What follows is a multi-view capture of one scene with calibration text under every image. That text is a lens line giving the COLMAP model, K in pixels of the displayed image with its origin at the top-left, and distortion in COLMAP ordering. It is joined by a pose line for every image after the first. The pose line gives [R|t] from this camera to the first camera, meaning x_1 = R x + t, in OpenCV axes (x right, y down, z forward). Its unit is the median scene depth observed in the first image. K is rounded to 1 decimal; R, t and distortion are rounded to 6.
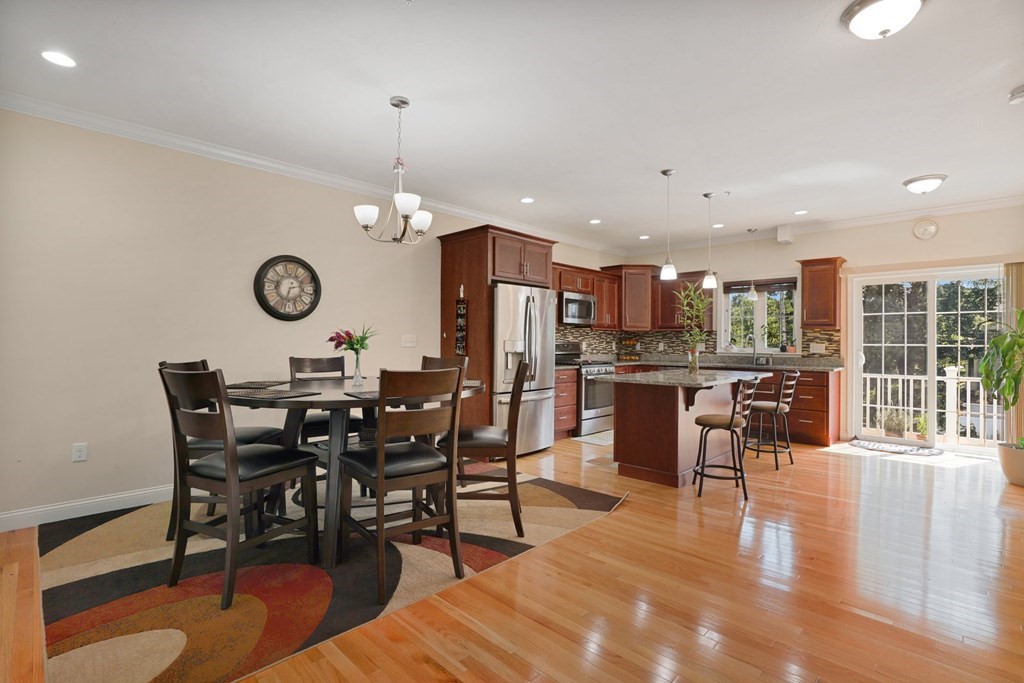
lens RADIAL K [[487.5, 0, 512.0], [0, 487.5, 341.5], [0, 0, 1]] dist [-0.022173, 0.000696]
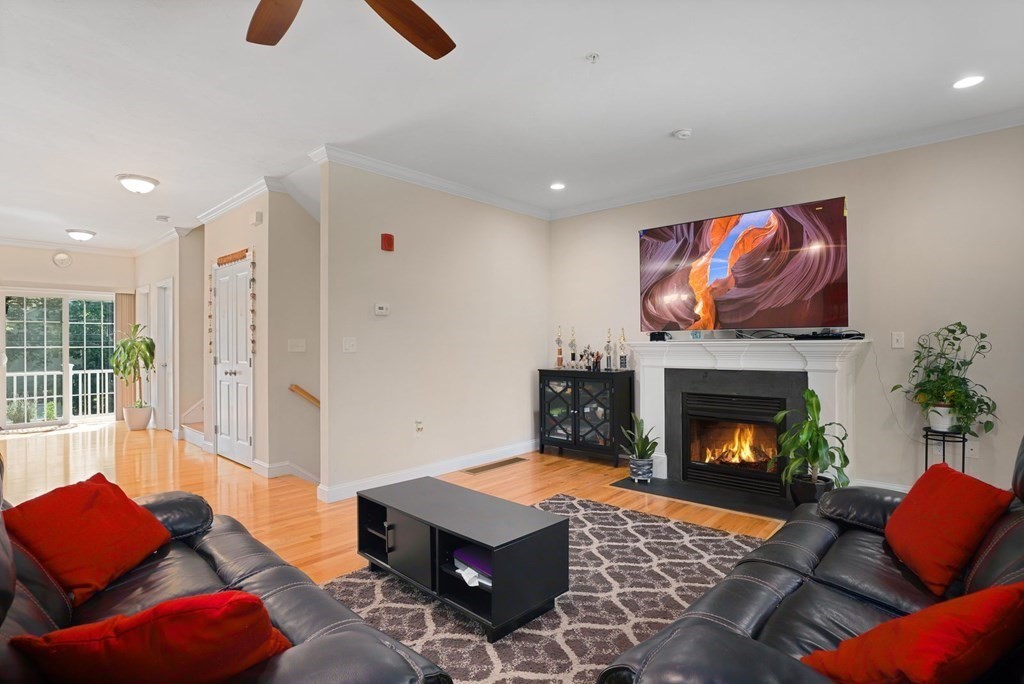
lens RADIAL K [[505.2, 0, 505.5], [0, 505.2, 342.9], [0, 0, 1]] dist [-0.039140, 0.001190]
pose [[-0.028631, -0.002653, 0.999587, -0.496028], [0.003816, 0.999989, 0.002763, -0.001880], [-0.999583, 0.003894, -0.028621, -0.177941]]
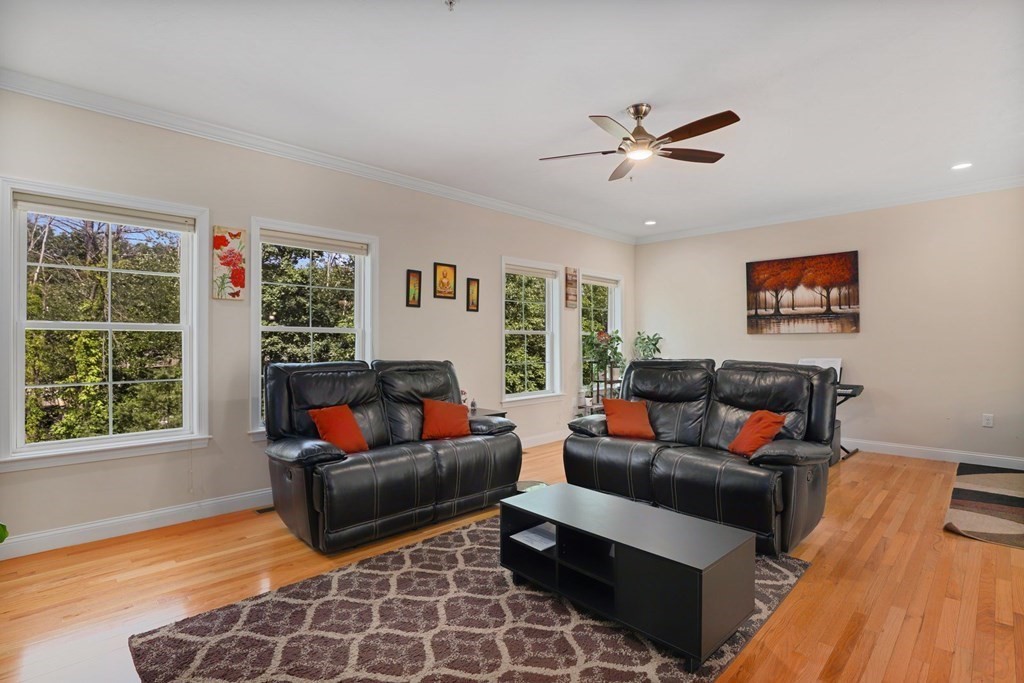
lens RADIAL K [[505.2, 0, 505.5], [0, 505.2, 342.4], [0, 0, 1]] dist [-0.039140, 0.001190]
pose [[-0.019454, -0.006315, -0.999791, 0.314515], [0.004393, 0.999970, -0.006402, 0.001478], [0.999801, -0.004517, -0.019425, -0.223006]]
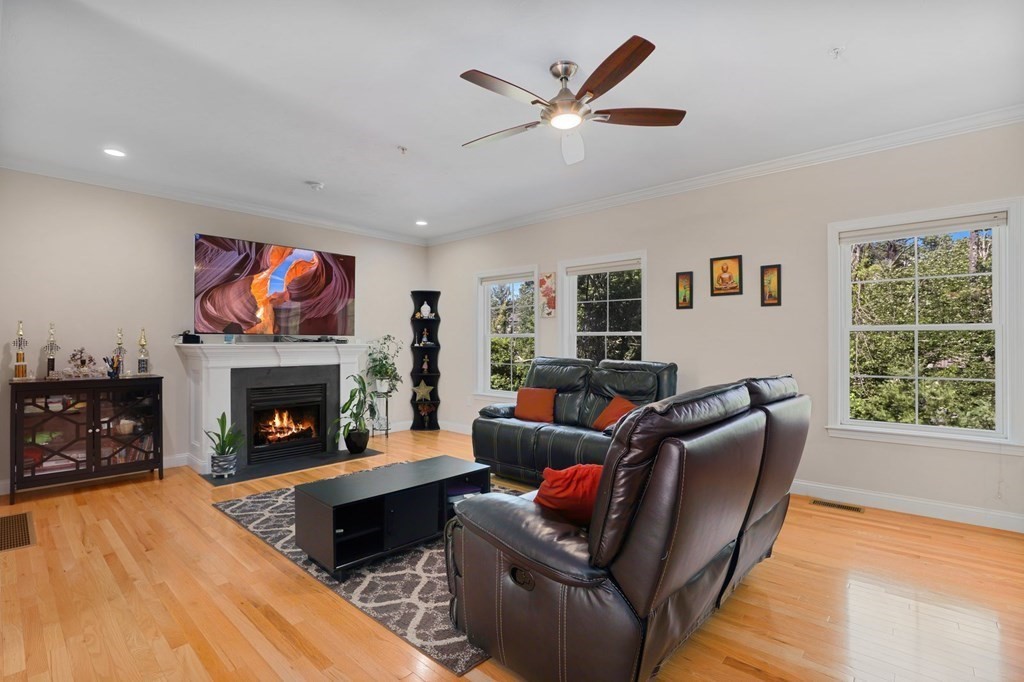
lens RADIAL K [[468.0, 0, 505.7], [0, 468.0, 343.9], [0, 0, 1]] dist [-0.040921, -0.000040]
pose [[-0.999415, -0.005062, -0.033815, -0.167757], [-0.005048, 0.999987, -0.000477, -0.003018], [0.033817, -0.000306, -0.999428, 0.336907]]
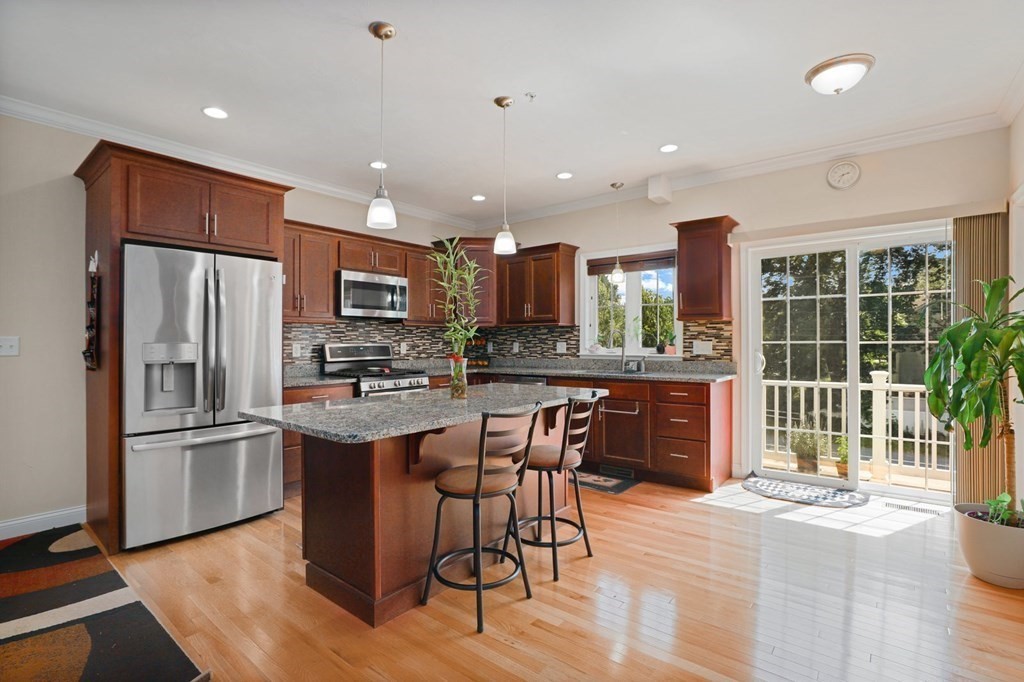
lens RADIAL K [[479.4, 0, 503.7], [0, 479.4, 342.9], [0, 0, 1]] dist [-0.036804, 0.000463]
pose [[0.997354, -0.012163, 0.071671, 0.306472], [0.011986, 0.999924, 0.002905, 0.001111], [-0.071701, -0.002038, 0.997424, 0.340045]]
